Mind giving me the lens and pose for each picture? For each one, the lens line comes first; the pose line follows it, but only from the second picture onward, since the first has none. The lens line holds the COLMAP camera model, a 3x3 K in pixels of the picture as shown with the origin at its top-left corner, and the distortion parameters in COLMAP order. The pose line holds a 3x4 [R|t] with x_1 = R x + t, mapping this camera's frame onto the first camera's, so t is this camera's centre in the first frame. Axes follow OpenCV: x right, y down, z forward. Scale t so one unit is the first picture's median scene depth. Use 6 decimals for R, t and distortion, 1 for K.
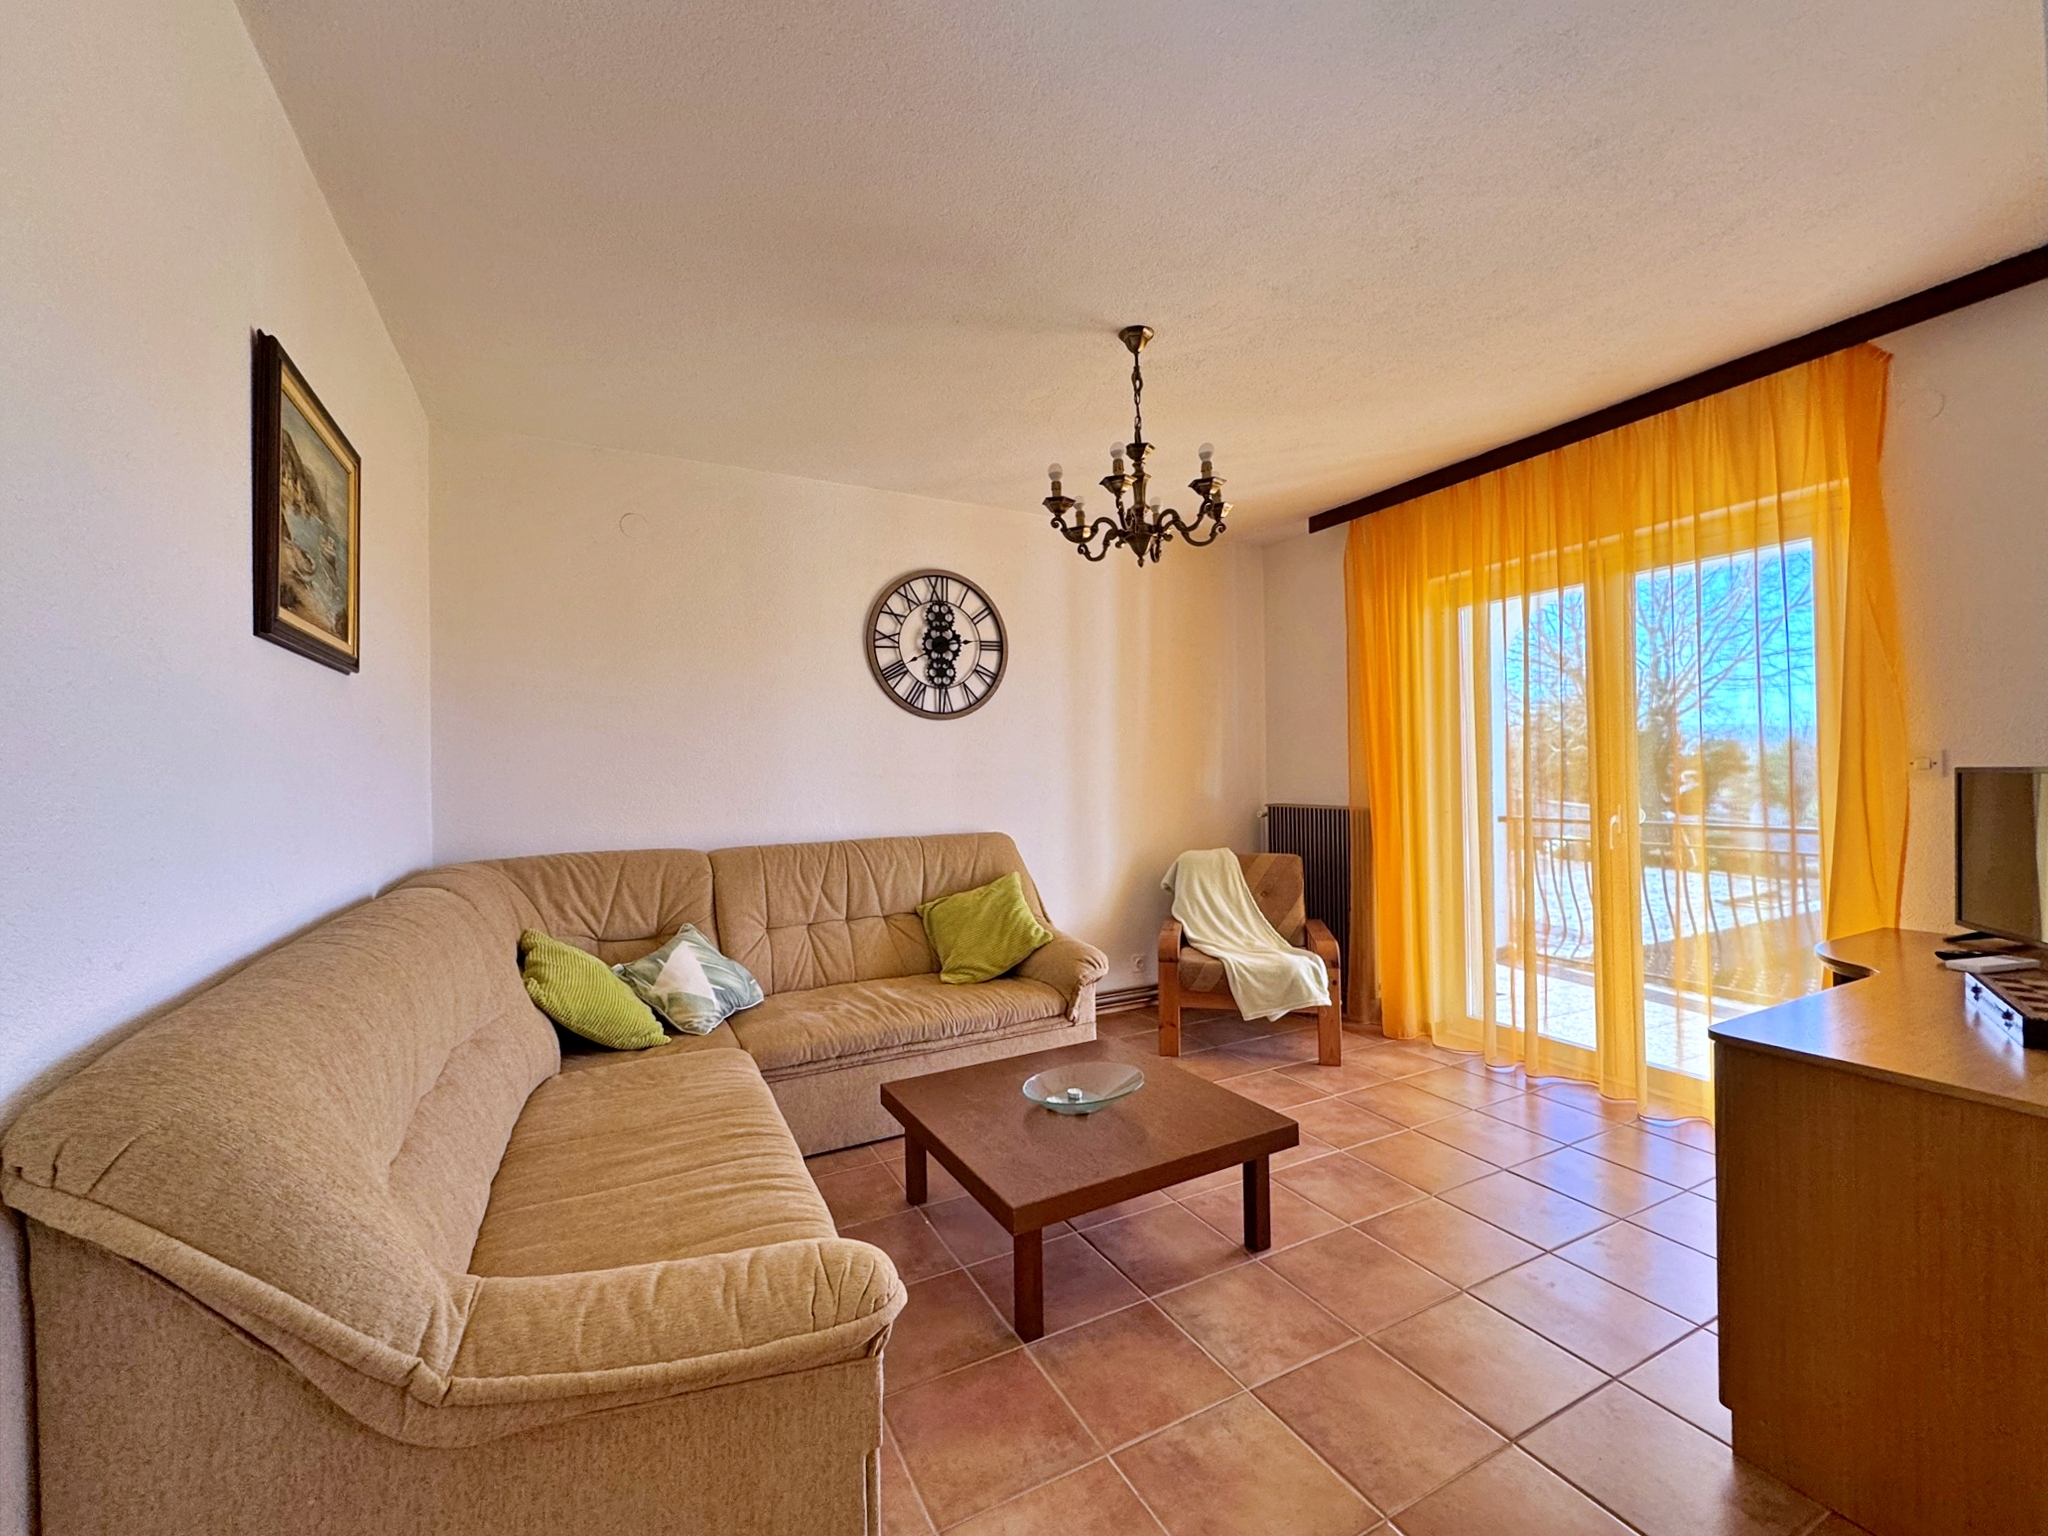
lens RADIAL K [[823.5, 0, 1024.0], [0, 823.5, 764.0], [0, 0, 1]] dist [-0.003618, 0.000719]
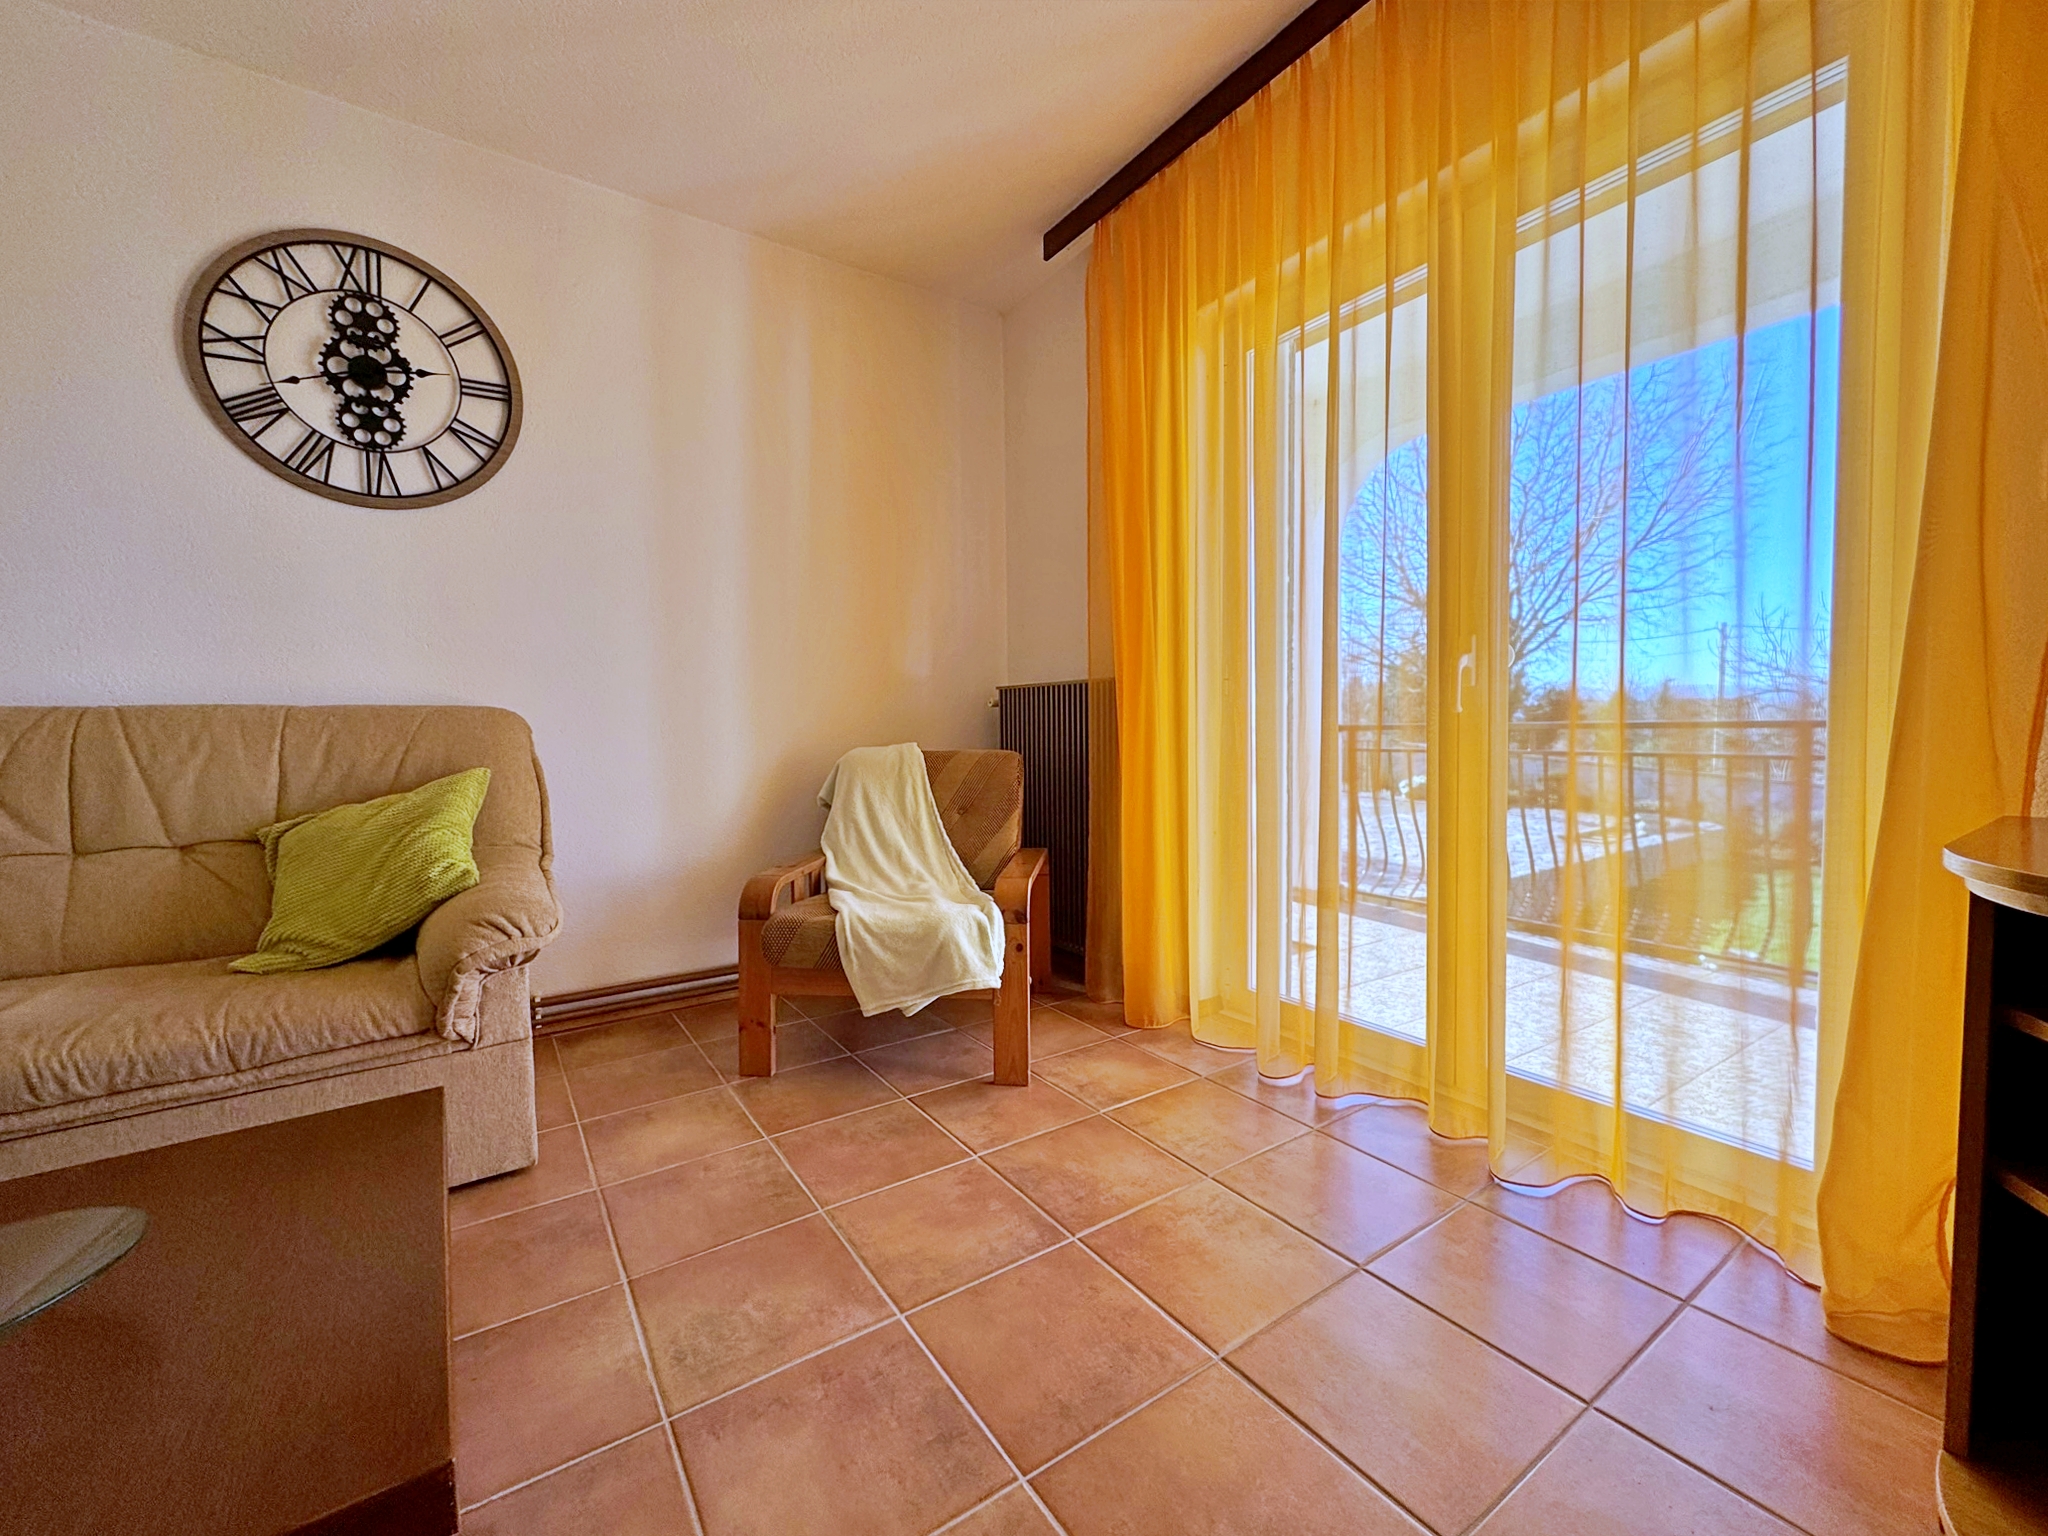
lens RADIAL K [[823.5, 0, 1009.9], [0, 823.5, 755.6], [0, 0, 1]] dist [-0.003618, 0.000719]
pose [[0.993160, -0.000173, 0.116760, 0.295917], [-0.005323, 0.998892, 0.046758, 0.097640], [-0.116639, -0.047060, 0.992059, 0.410281]]
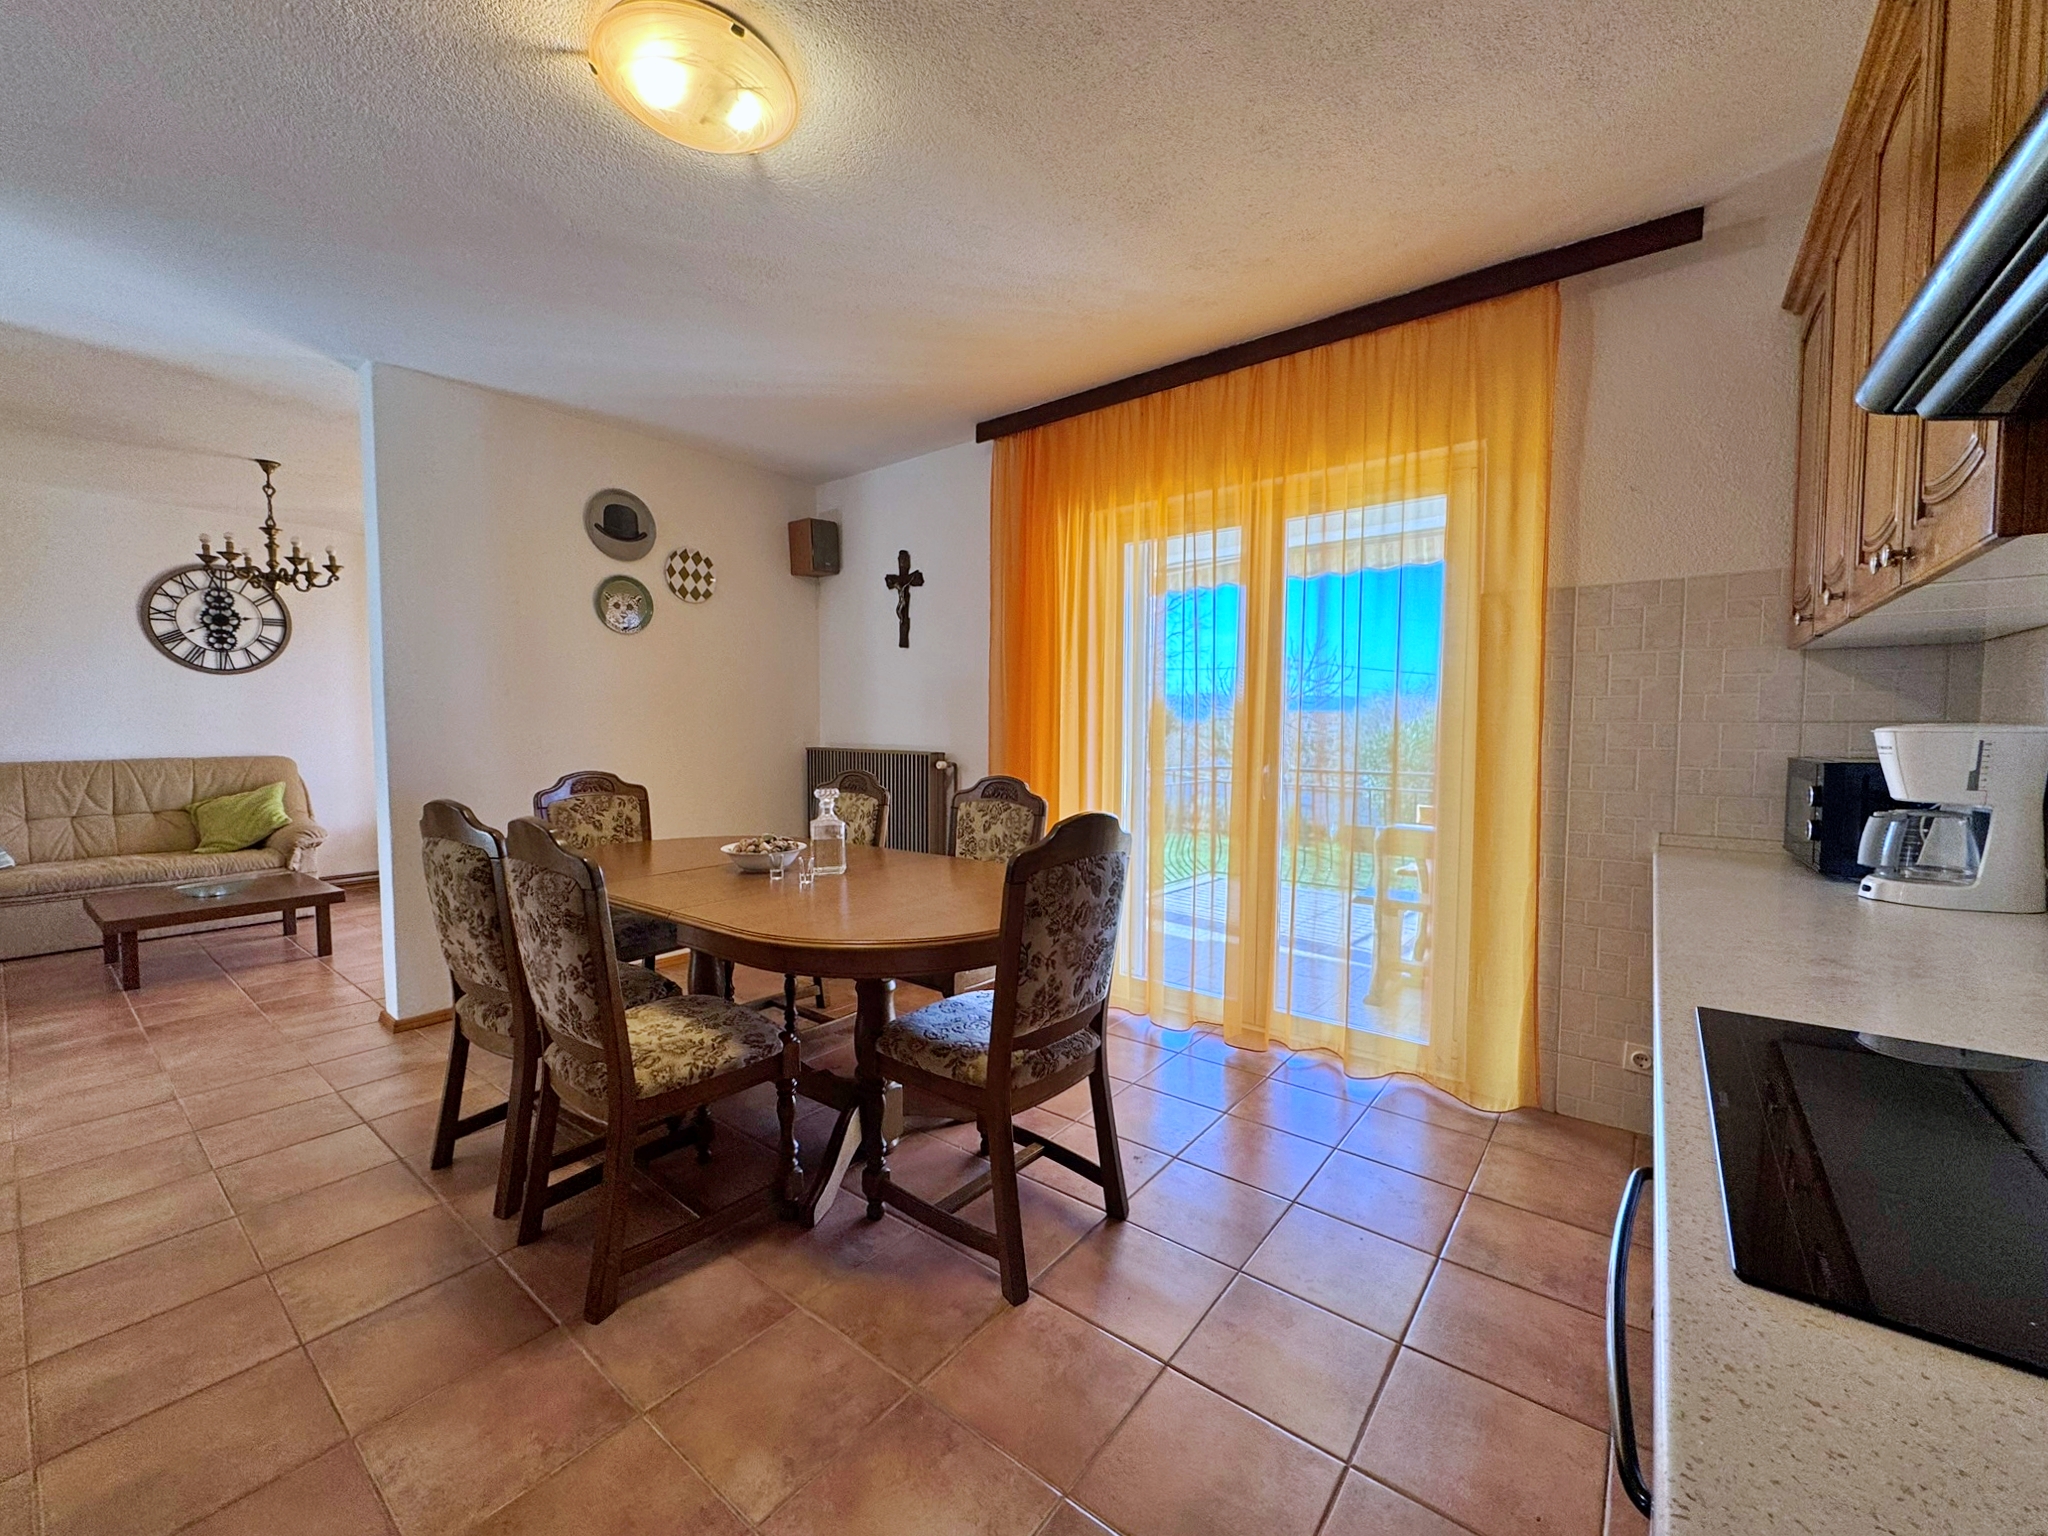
lens RADIAL K [[823.5, 0, 1013.4], [0, 823.5, 763.8], [0, 0, 1]] dist [-0.003618, 0.000719]
pose [[0.911949, -0.001319, 0.410302, 0.594340], [-0.020577, 0.998589, 0.048945, 0.001050], [-0.409788, -0.053078, 0.910635, -0.880713]]
